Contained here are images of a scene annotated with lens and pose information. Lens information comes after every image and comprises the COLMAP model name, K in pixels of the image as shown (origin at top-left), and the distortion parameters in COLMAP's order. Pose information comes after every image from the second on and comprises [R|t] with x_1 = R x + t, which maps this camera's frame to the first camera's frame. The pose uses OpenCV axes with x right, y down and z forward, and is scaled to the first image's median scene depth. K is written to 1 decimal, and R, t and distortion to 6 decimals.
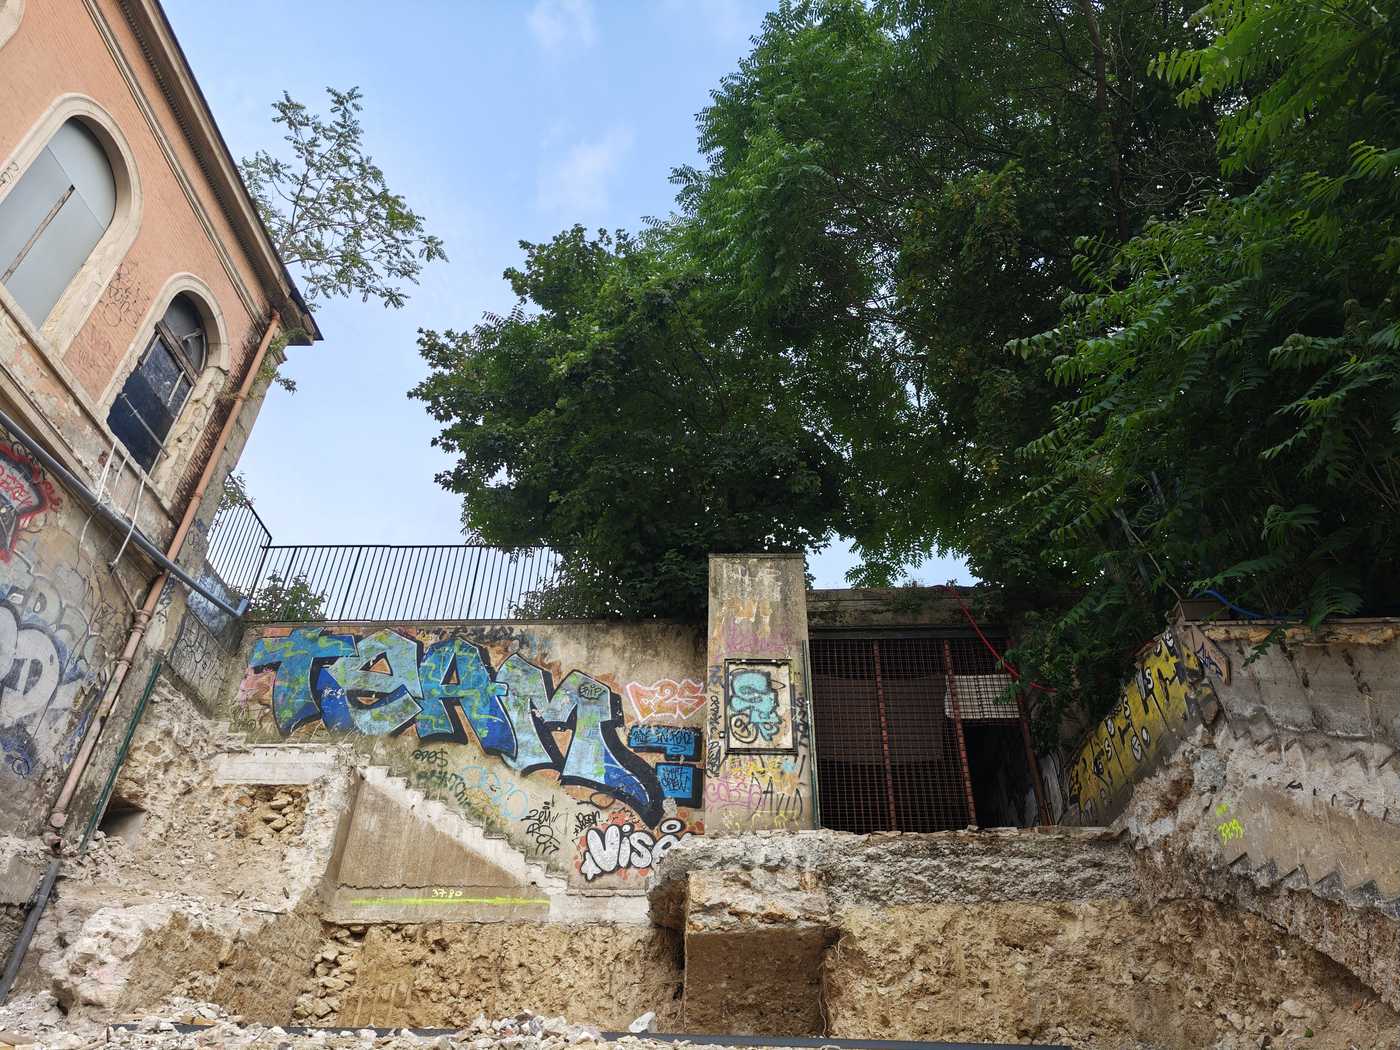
lens RADIAL K [[941.1, 0, 701.0], [0, 941.1, 522.1], [0, 0, 1]] dist [0.037588, -0.043977]
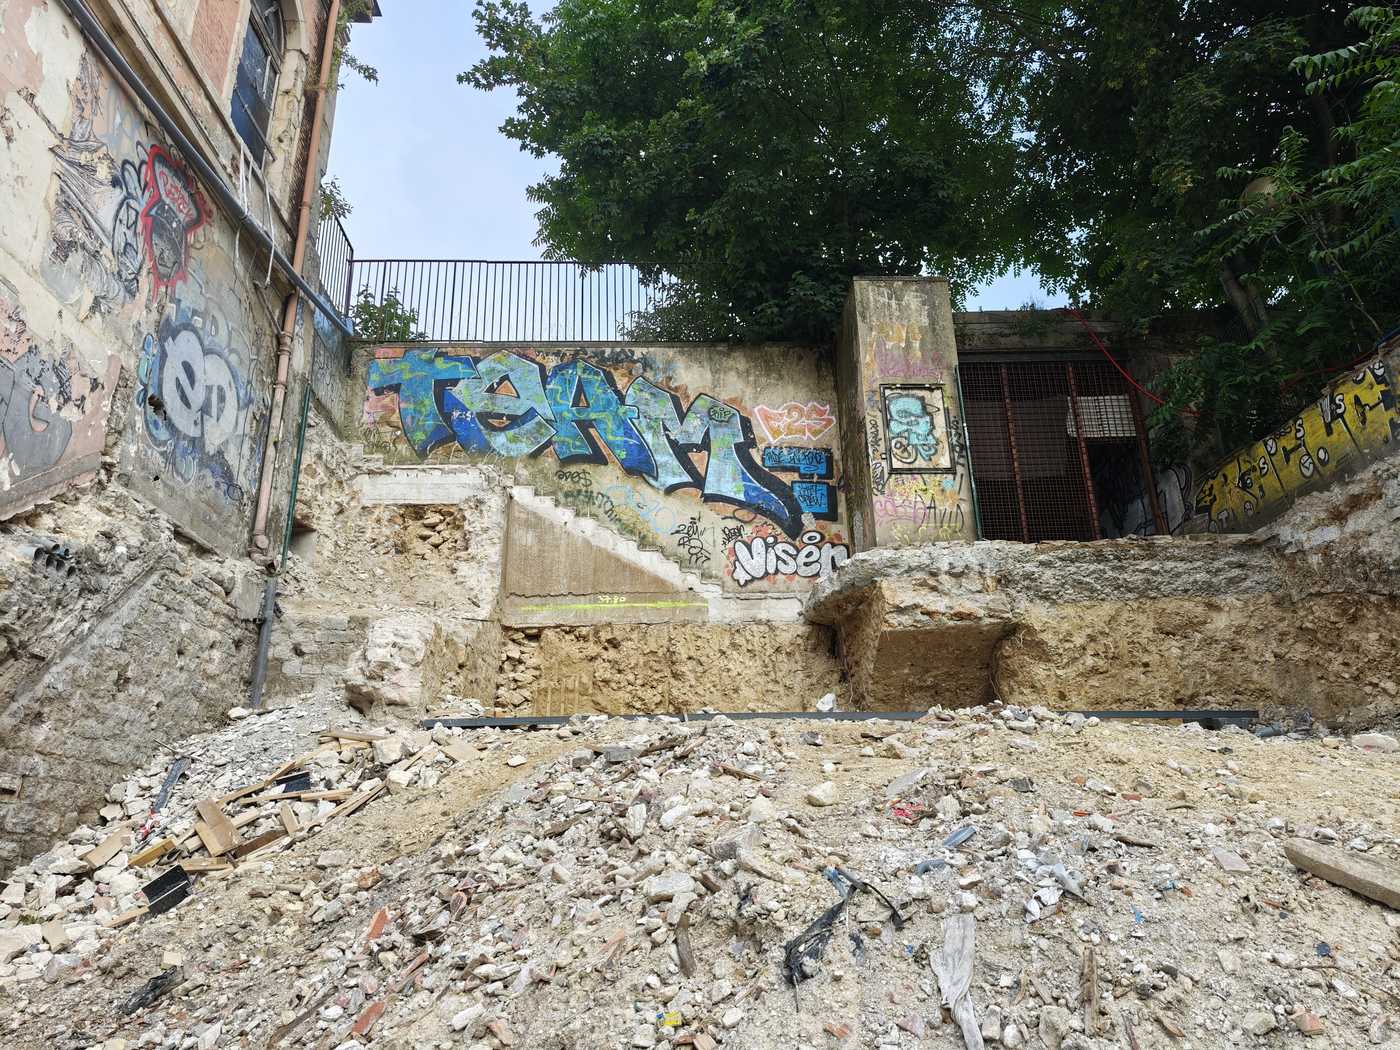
lens RADIAL K [[941.1, 0, 701.0], [0, 941.1, 522.1], [0, 0, 1]] dist [0.037588, -0.043977]
pose [[0.996259, -0.013896, 0.085290, -0.261601], [-0.012315, 0.954084, 0.299288, -0.015891], [-0.085533, -0.299218, 0.950343, -0.004935]]
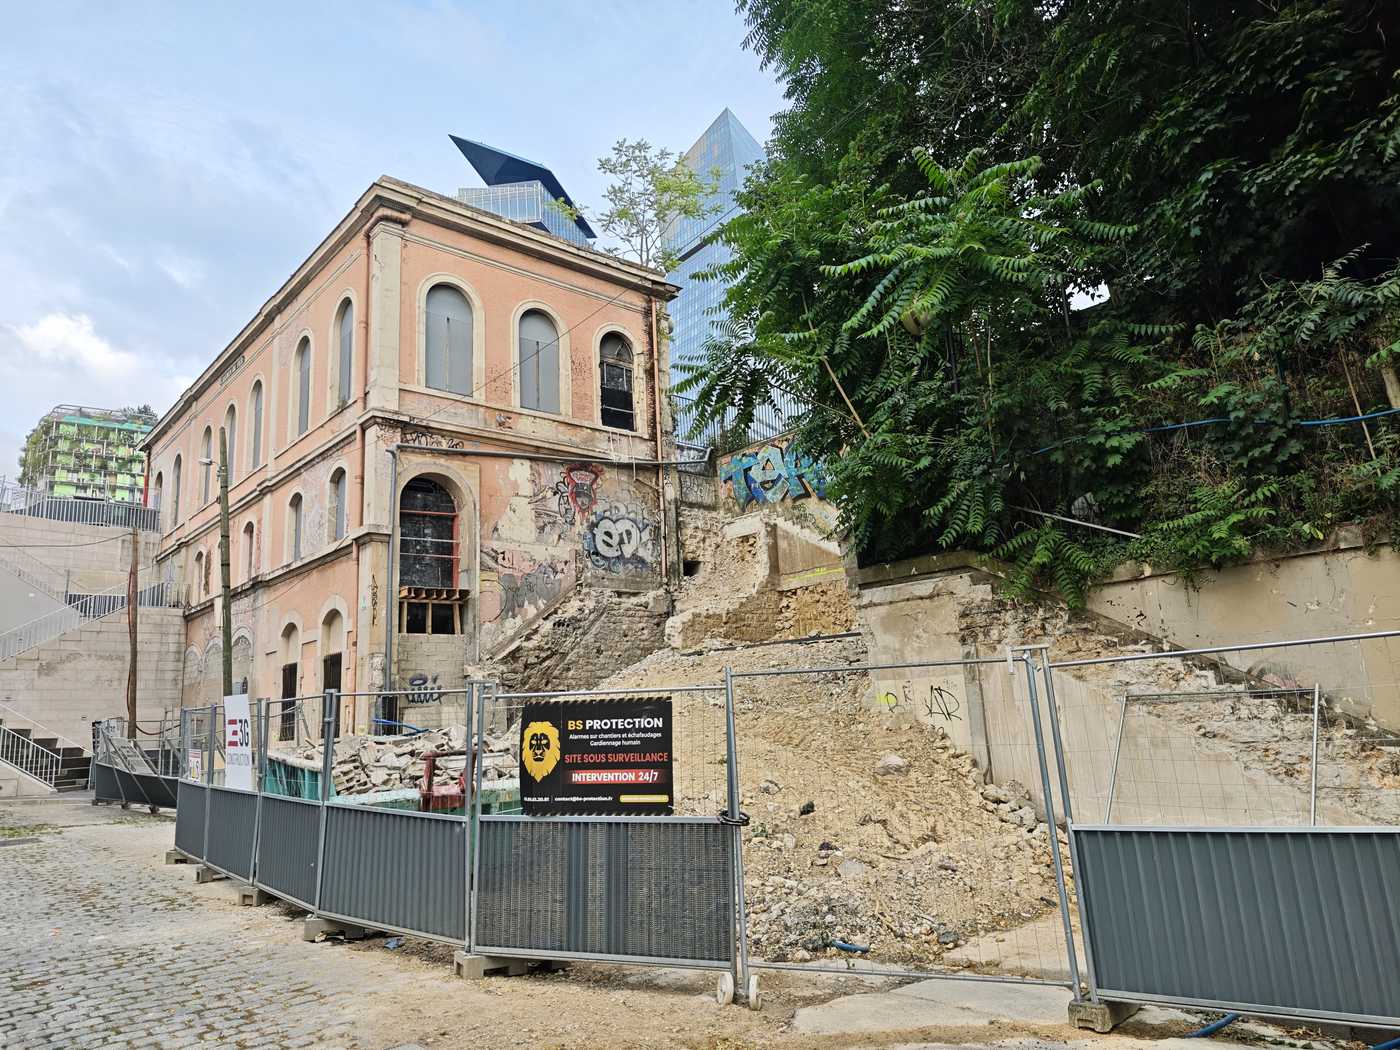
lens RADIAL K [[910.2, 0, 685.6], [0, 910.2, 525.0], [0, 0, 1]] dist [0.050768, -0.040905]
pose [[0.671955, -0.196995, -0.713912, 1.004801], [0.494364, 0.837074, 0.234330, -0.314287], [0.551435, -0.510392, 0.659863, -0.446769]]
